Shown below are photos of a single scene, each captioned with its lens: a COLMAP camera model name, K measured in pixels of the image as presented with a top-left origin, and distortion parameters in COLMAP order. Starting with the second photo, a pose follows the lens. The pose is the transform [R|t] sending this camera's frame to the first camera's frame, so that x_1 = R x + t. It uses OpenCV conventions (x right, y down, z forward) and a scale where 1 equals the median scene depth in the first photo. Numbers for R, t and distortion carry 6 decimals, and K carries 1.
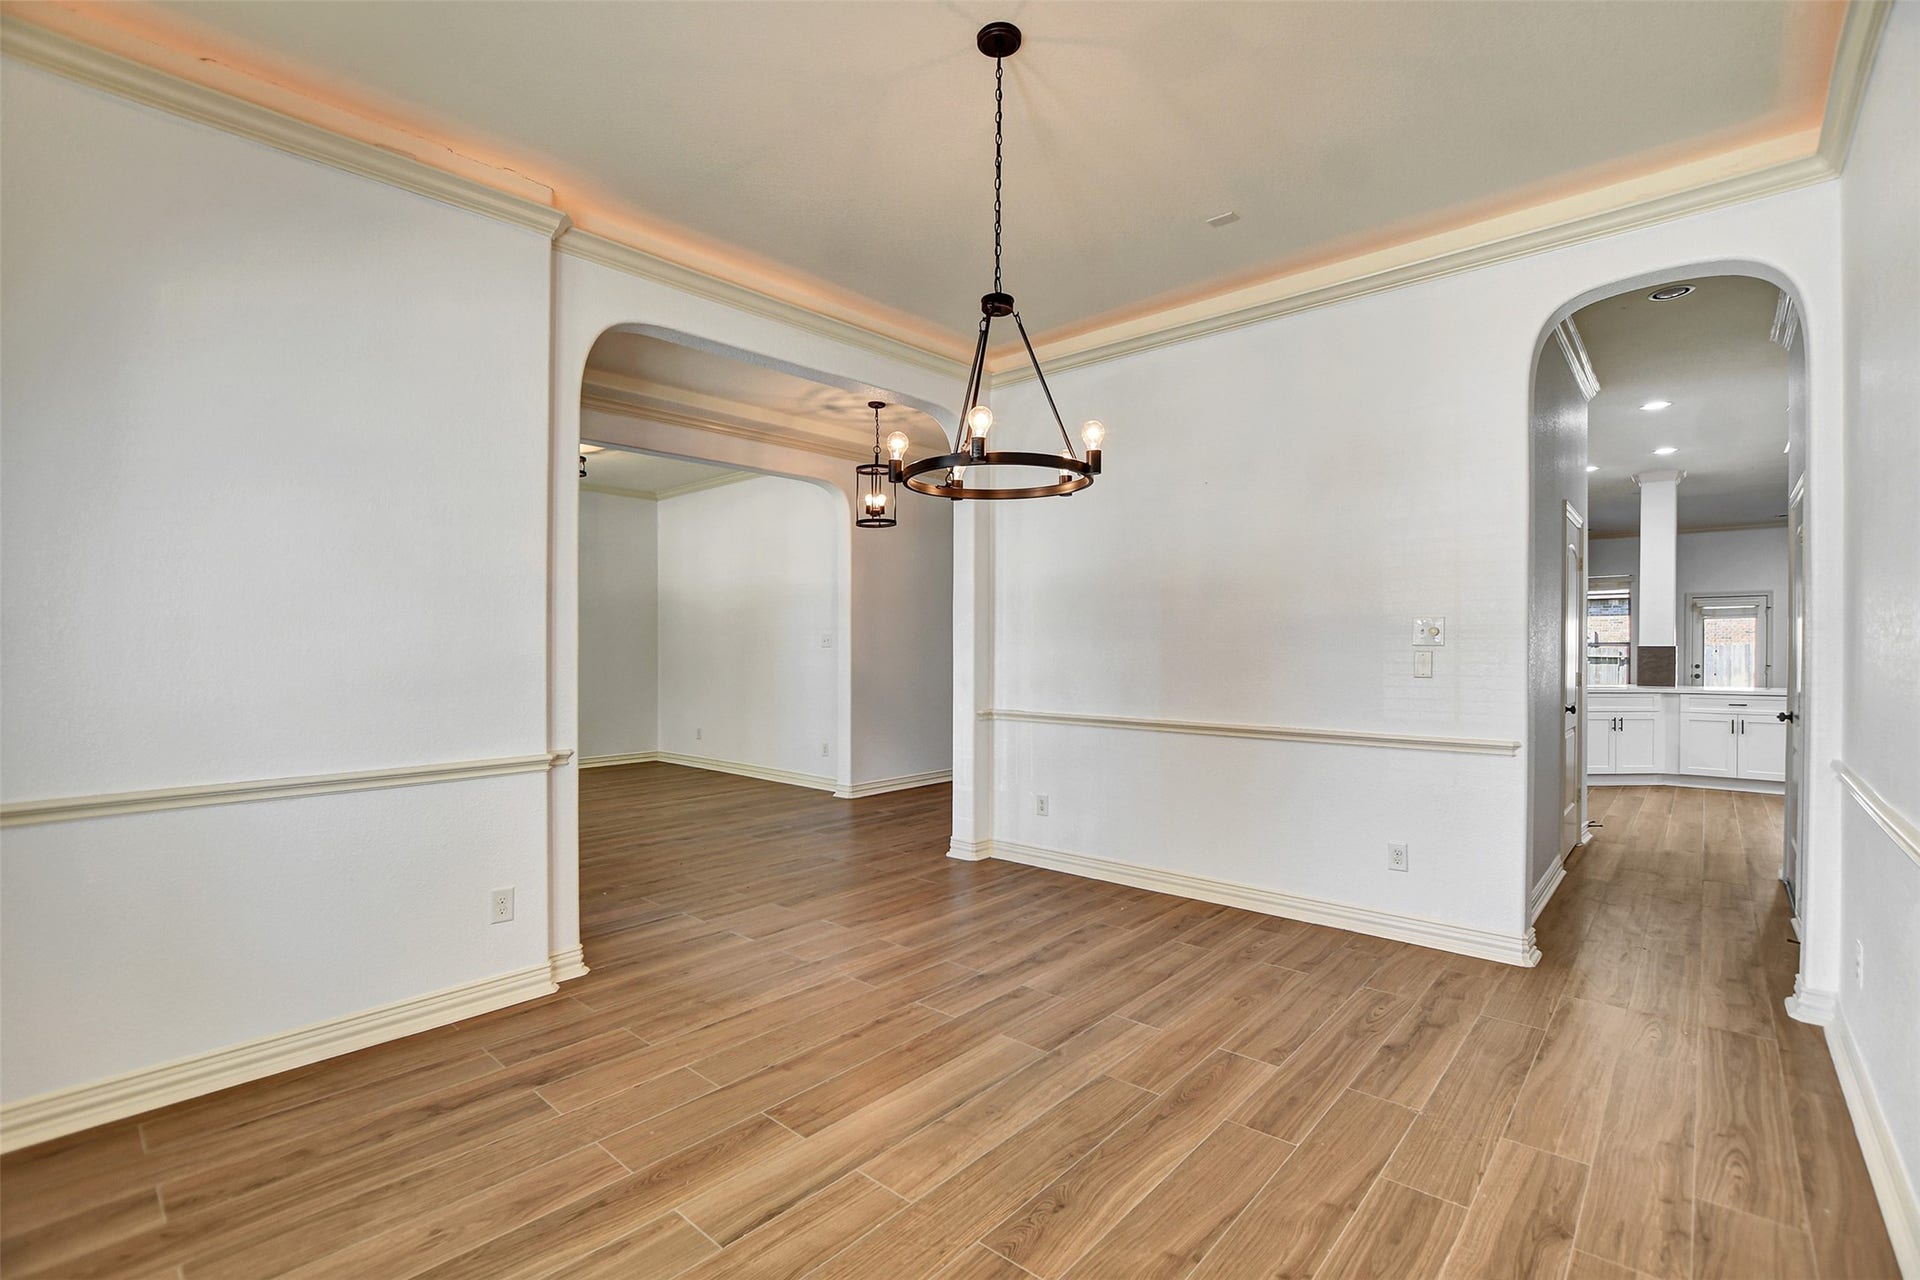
lens RADIAL K [[850.0, 0, 959.3], [0, 850.0, 652.8], [0, 0, 1]] dist [-0.023341, 0.000605]
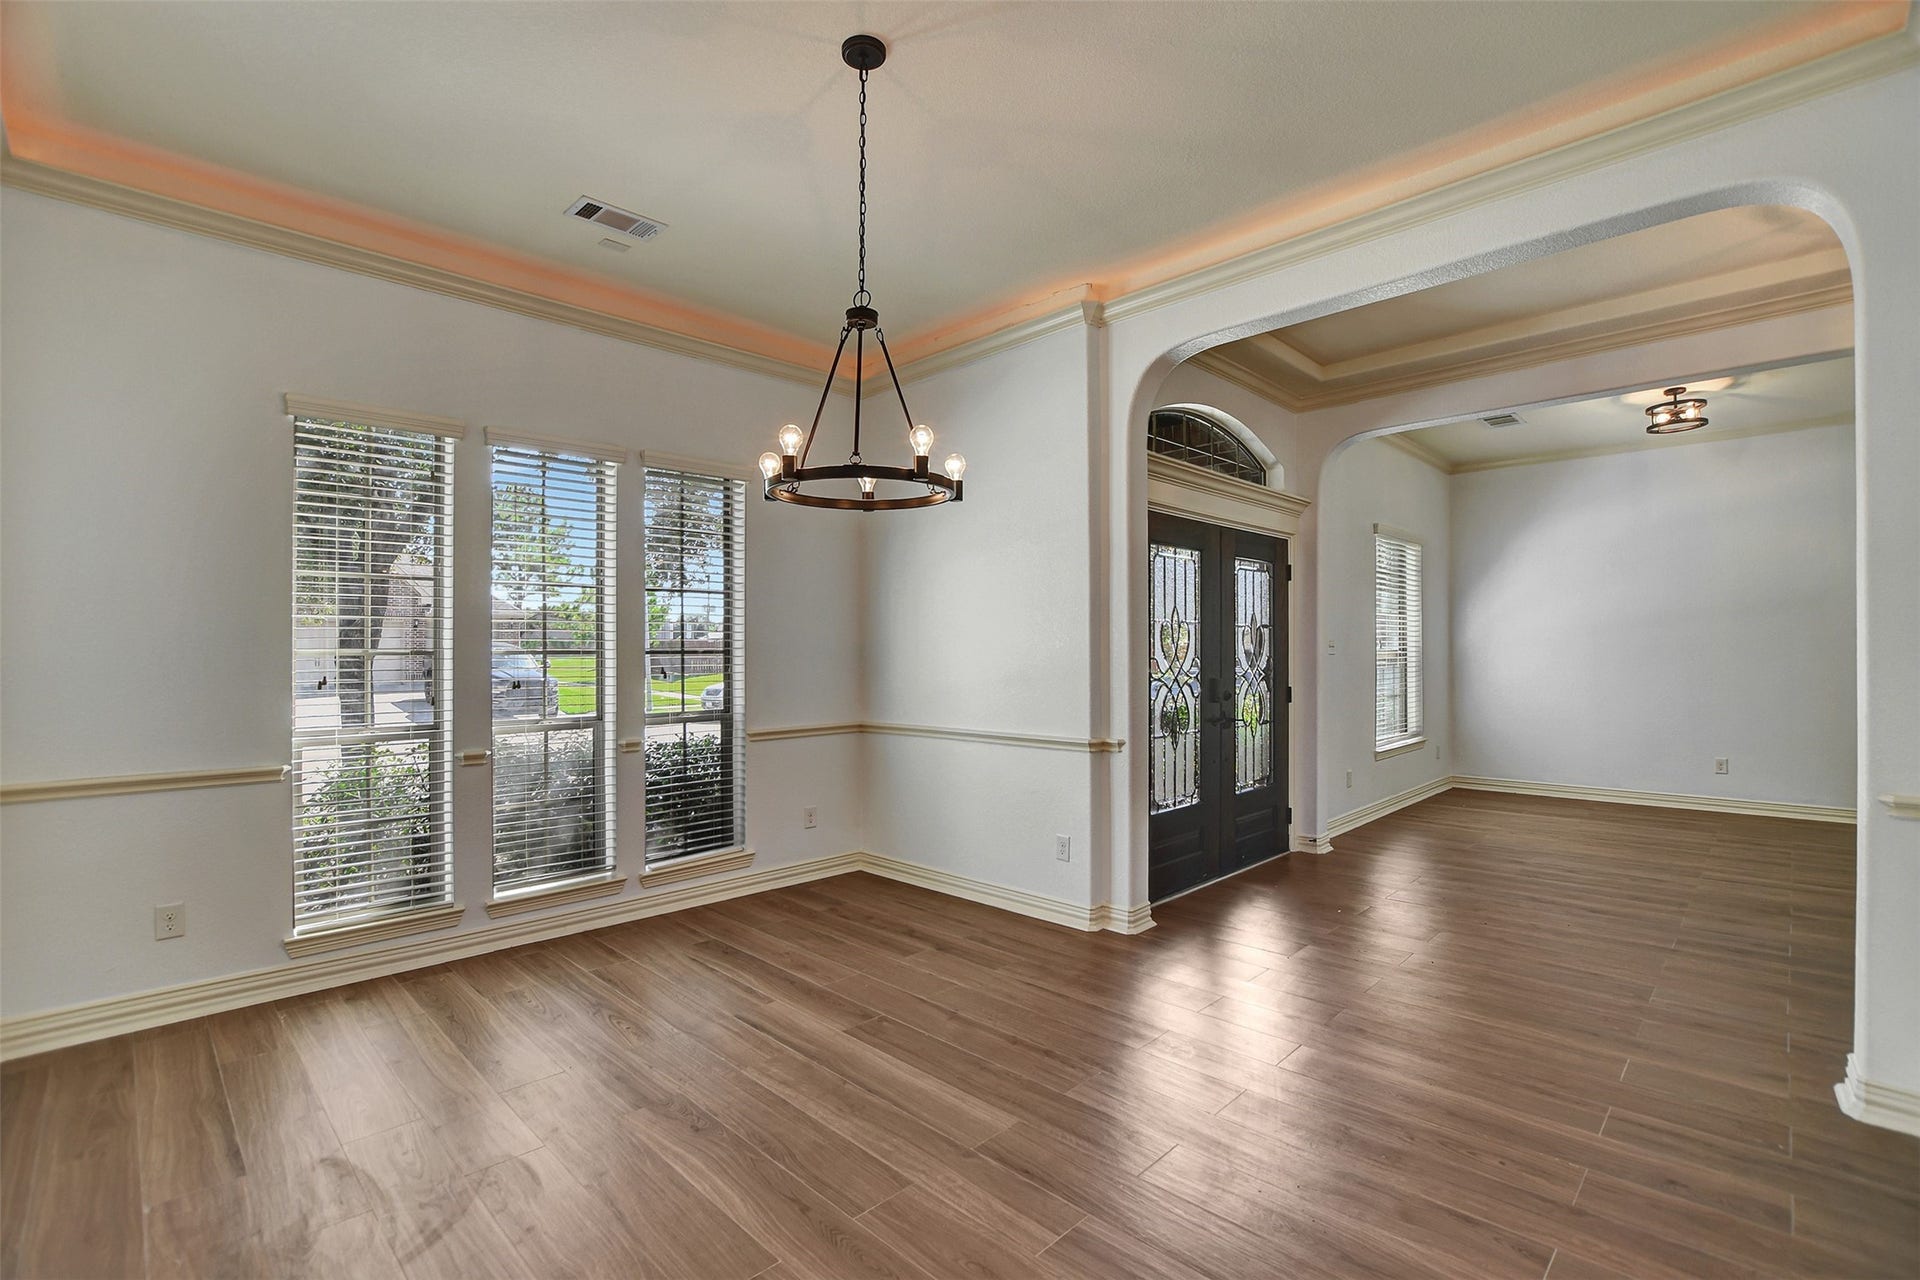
lens RADIAL K [[869.3, 0, 959.0], [0, 869.3, 652.0], [0, 0, 1]] dist [-0.027084, 0.001336]
pose [[-0.054170, -0.001590, -0.998530, 0.969090], [-0.004145, 0.999990, -0.001368, -0.005745], [0.998523, 0.004065, -0.054176, 1.065615]]
